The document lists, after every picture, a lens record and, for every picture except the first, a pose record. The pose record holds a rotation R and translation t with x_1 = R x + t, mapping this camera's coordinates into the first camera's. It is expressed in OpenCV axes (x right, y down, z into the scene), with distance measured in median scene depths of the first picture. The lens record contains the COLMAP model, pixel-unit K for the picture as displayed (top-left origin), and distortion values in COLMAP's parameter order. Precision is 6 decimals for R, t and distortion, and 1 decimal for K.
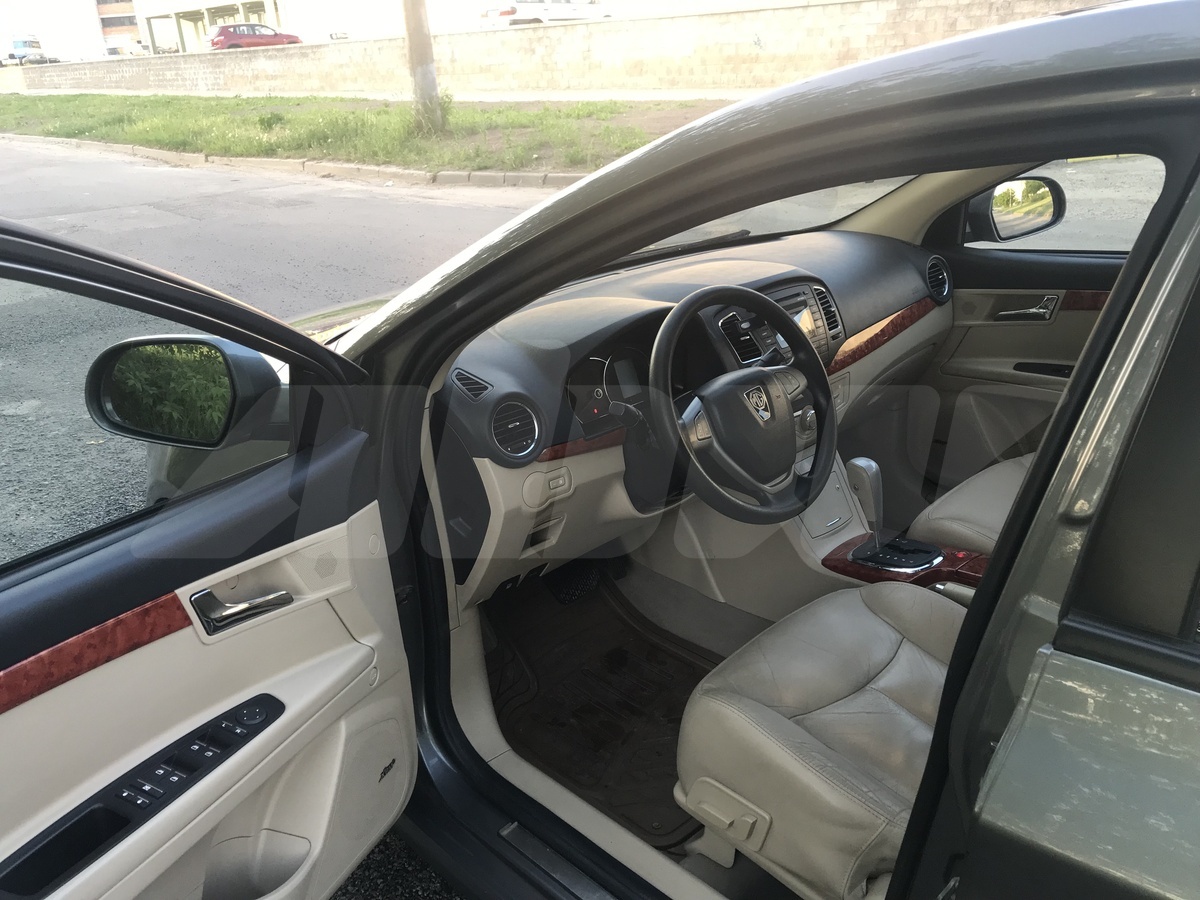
lens RADIAL K [[959.9, 0, 592.2], [0, 959.9, 447.9], [0, 0, 1]] dist [0.067799, -0.106903]
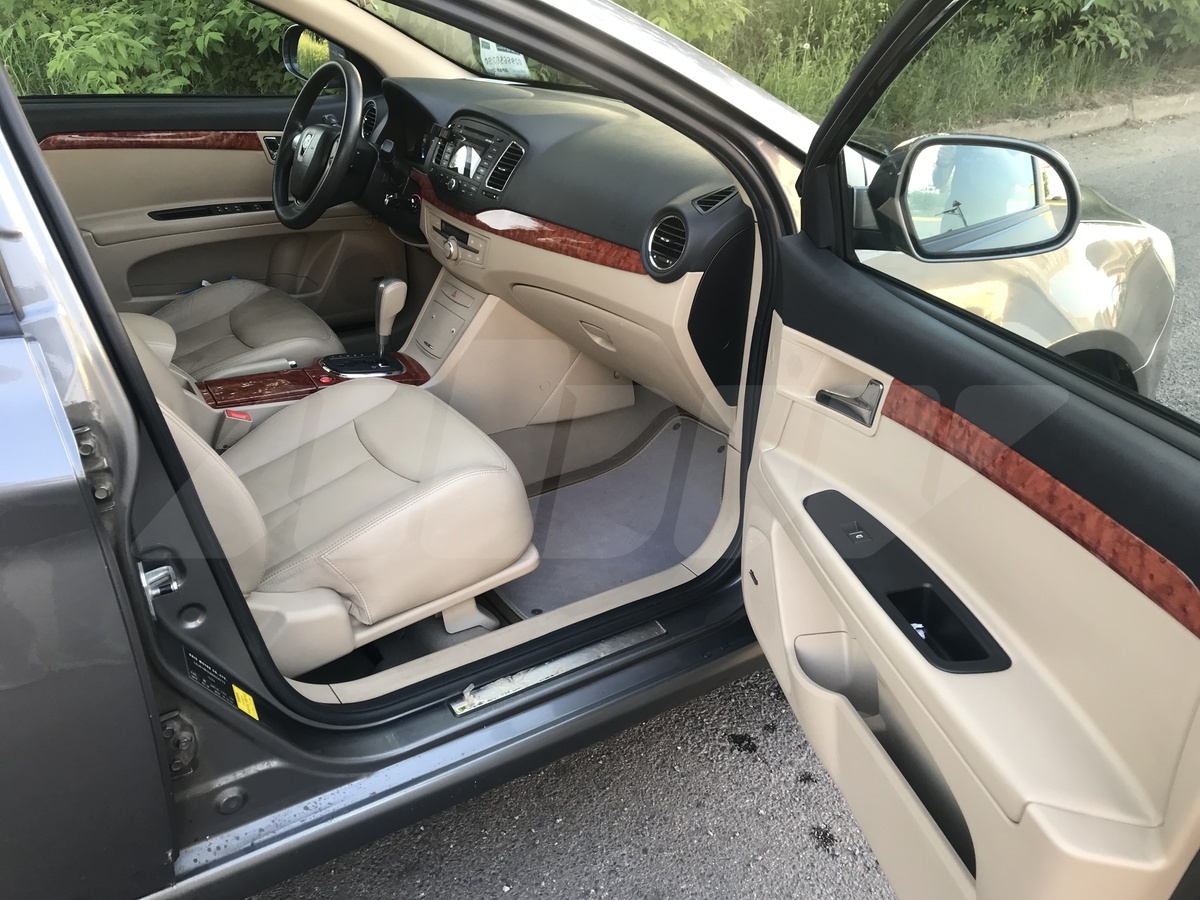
lens RADIAL K [[959.9, 0, 592.2], [0, 959.9, 447.9], [0, 0, 1]] dist [0.067799, -0.106903]
pose [[-0.181090, 0.503922, -0.844552, 1.194547], [-0.352714, 0.768343, 0.534080, -0.479635], [0.918041, 0.394602, 0.038601, 1.177483]]
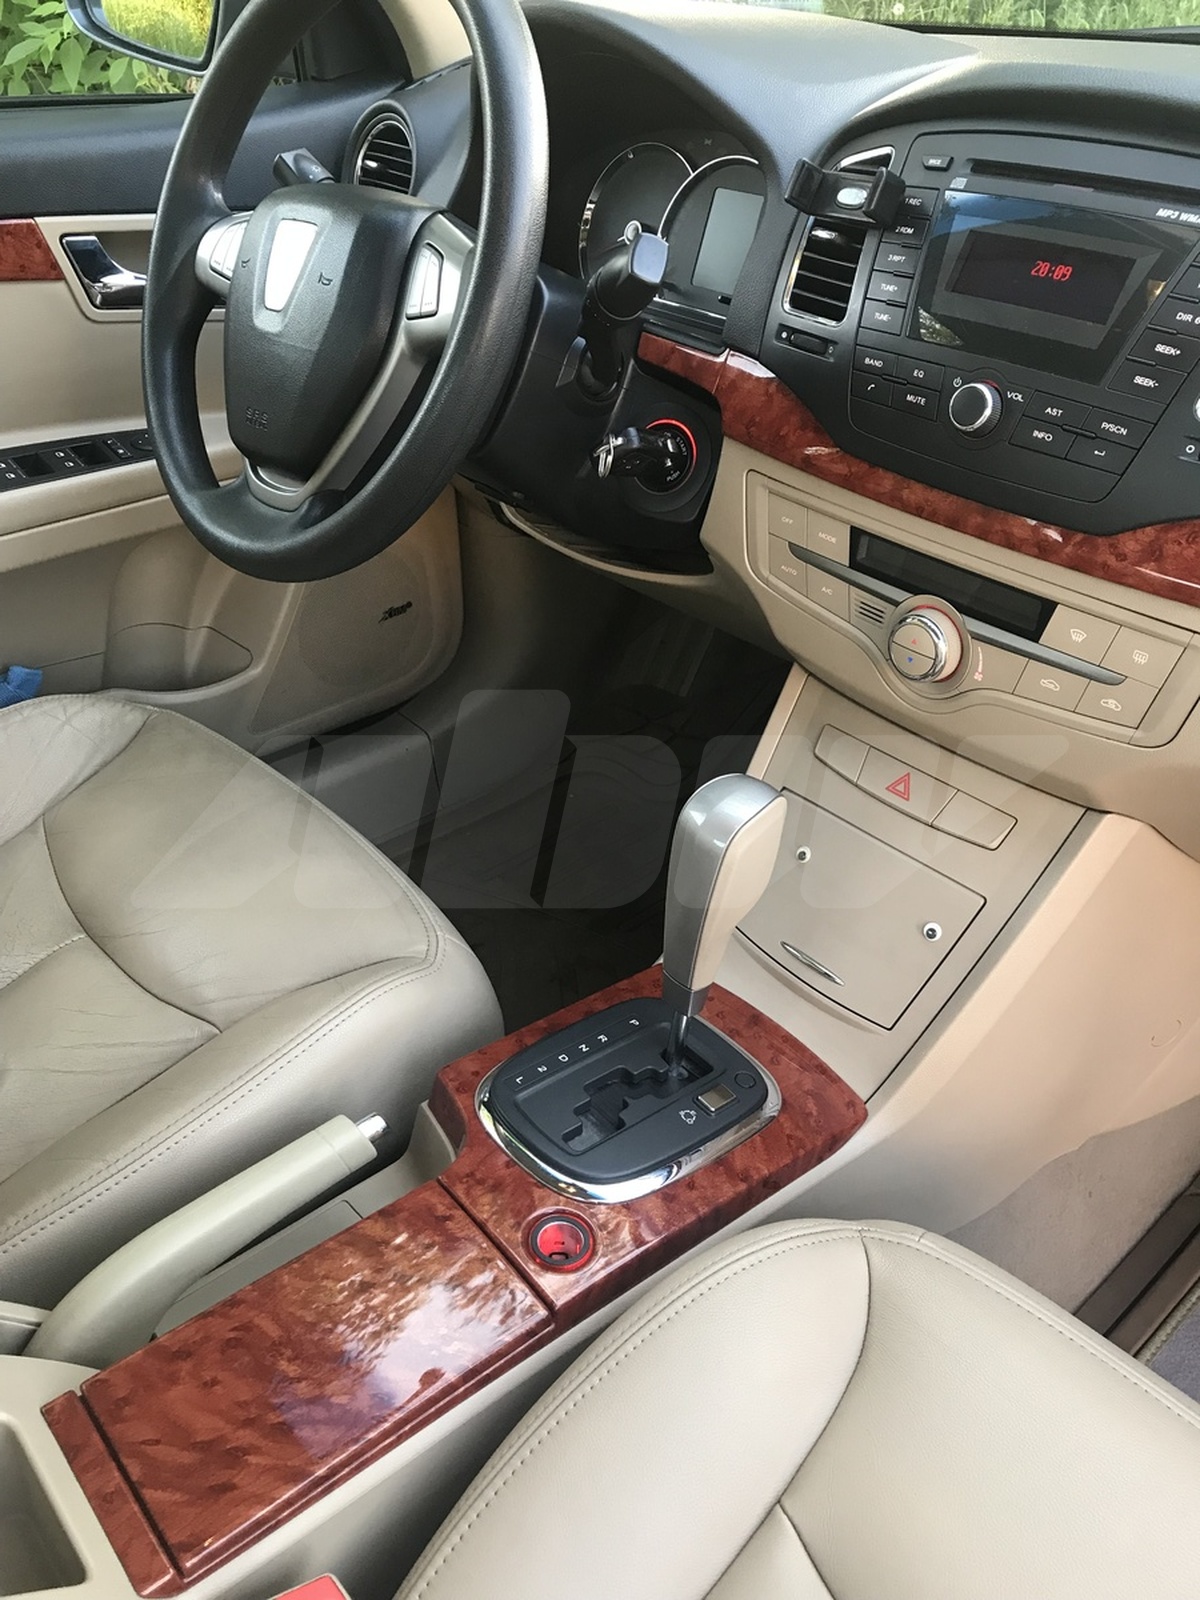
lens RADIAL K [[1312.7, 0, 600.0], [0, 1312.7, 800.0], [0, 0, 1]] dist [-0.004412, 0.045681]
pose [[-0.035003, 0.614988, -0.787759, 0.557867], [-0.348968, 0.731105, 0.586265, -0.188669], [0.936481, 0.295424, 0.189020, 0.843022]]
